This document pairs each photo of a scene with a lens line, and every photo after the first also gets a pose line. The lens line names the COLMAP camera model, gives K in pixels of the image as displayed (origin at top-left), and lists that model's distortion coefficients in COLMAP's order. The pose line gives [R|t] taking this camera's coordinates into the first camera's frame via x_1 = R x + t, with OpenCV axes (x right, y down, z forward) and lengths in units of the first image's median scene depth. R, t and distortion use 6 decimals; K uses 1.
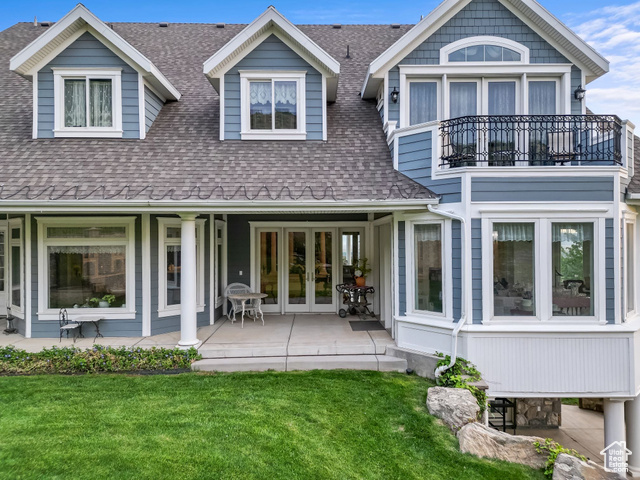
lens RADIAL K [[448.9, 0, 320.9], [0, 448.9, 246.7], [0, 0, 1]] dist [0.065416, -0.048898]
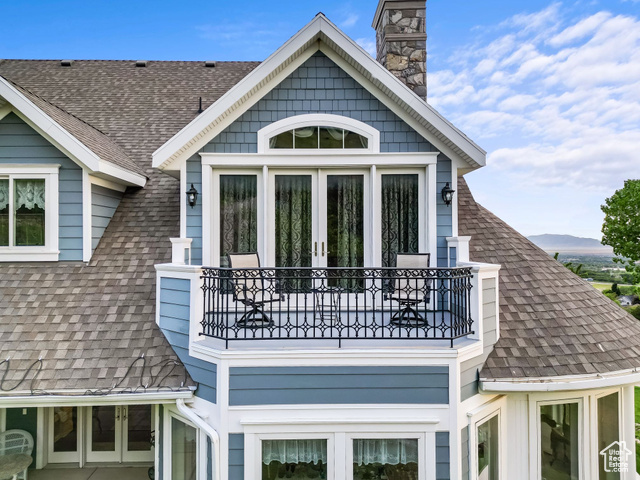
lens RADIAL K [[448.9, 0, 310.8], [0, 448.9, 244.7], [0, 0, 1]] dist [0.065416, -0.048898]
pose [[0.999999, -0.001195, -0.001006, 0.367218], [0.001195, 0.999999, 0.000042, -0.267312], [0.001006, -0.000043, 0.999999, 0.296051]]
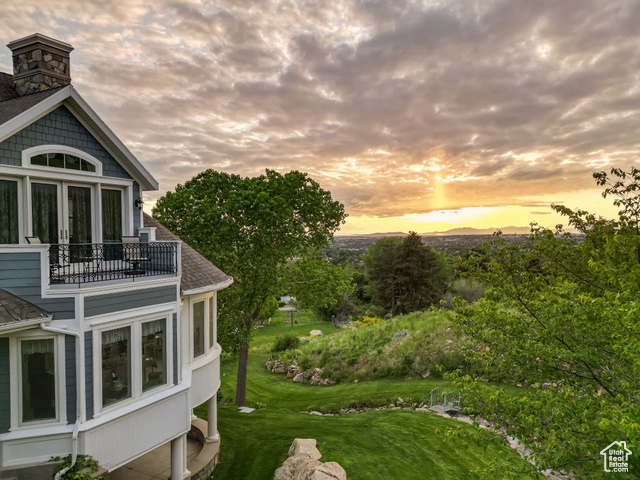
lens RADIAL K [[448.9, 0, 324.8], [0, 448.9, 240.6], [0, 0, 1]] dist [0.065416, -0.048898]
pose [[0.495205, -0.016970, 0.868610, -0.317587], [0.005500, 0.999850, 0.016398, -0.259842], [-0.868758, -0.003343, 0.495225, -0.111842]]
